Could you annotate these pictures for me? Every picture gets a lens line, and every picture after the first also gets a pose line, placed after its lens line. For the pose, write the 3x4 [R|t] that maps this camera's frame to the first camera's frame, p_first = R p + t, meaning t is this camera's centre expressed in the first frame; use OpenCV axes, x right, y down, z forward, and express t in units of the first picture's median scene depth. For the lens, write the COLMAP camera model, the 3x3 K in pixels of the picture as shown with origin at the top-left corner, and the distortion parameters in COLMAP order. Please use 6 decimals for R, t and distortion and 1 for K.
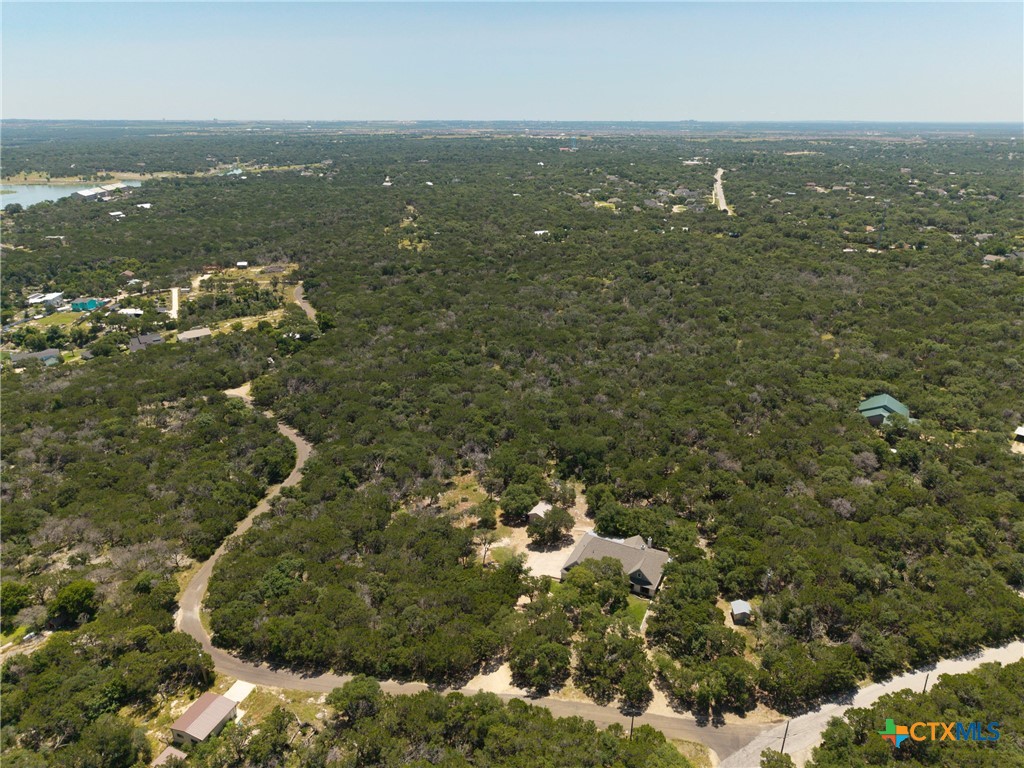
lens RADIAL K [[681.7, 0, 512.0], [0, 681.7, 384.0], [0, 0, 1]] dist [0.026789, -0.021704]
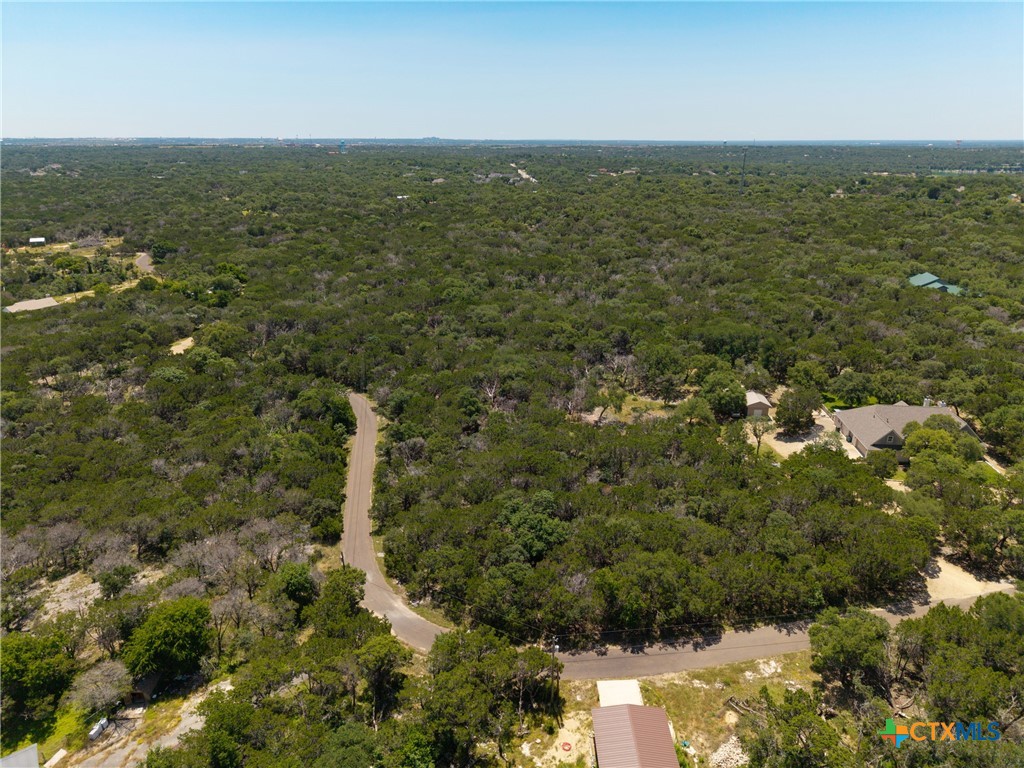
lens RADIAL K [[681.7, 0, 512.0], [0, 681.7, 384.0], [0, 0, 1]] dist [0.026789, -0.021704]
pose [[0.937969, -0.119948, 0.325310, -0.481926], [0.128418, 0.991709, -0.004605, 0.141333], [-0.322061, 0.046095, 0.945596, 0.371066]]
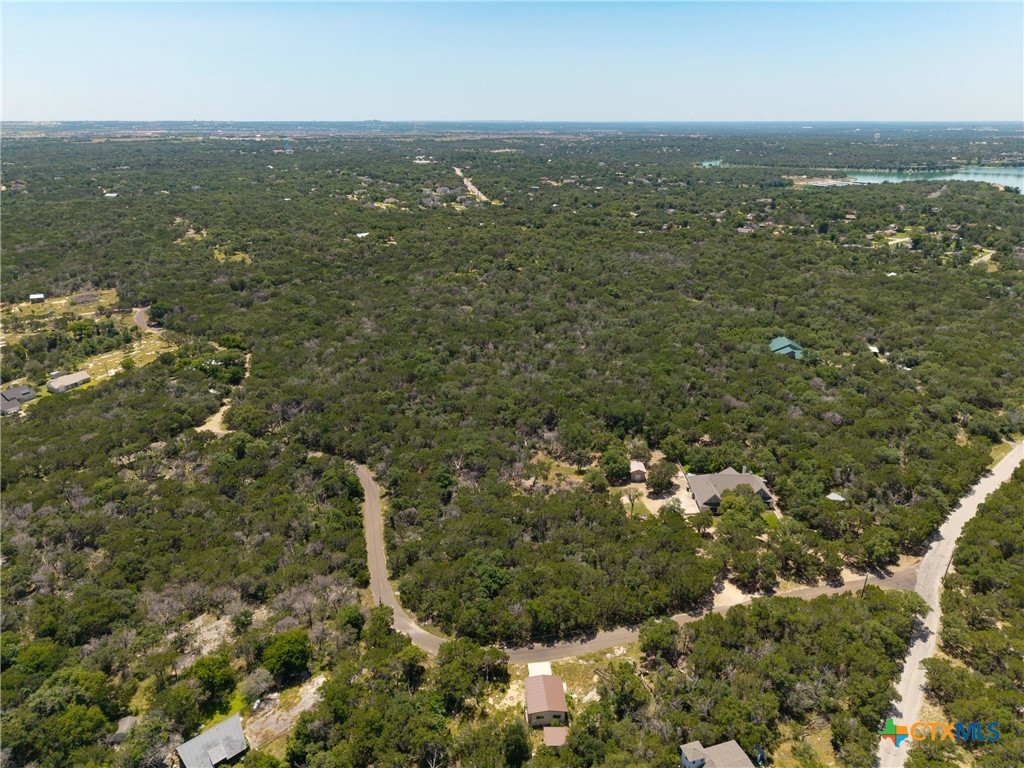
lens RADIAL K [[681.7, 0, 512.0], [0, 681.7, 384.0], [0, 0, 1]] dist [0.026789, -0.021704]
pose [[0.908242, -0.154254, 0.388977, -0.593399], [0.154132, 0.987541, 0.031732, -0.022155], [-0.389025, 0.031133, 0.920701, 0.024586]]
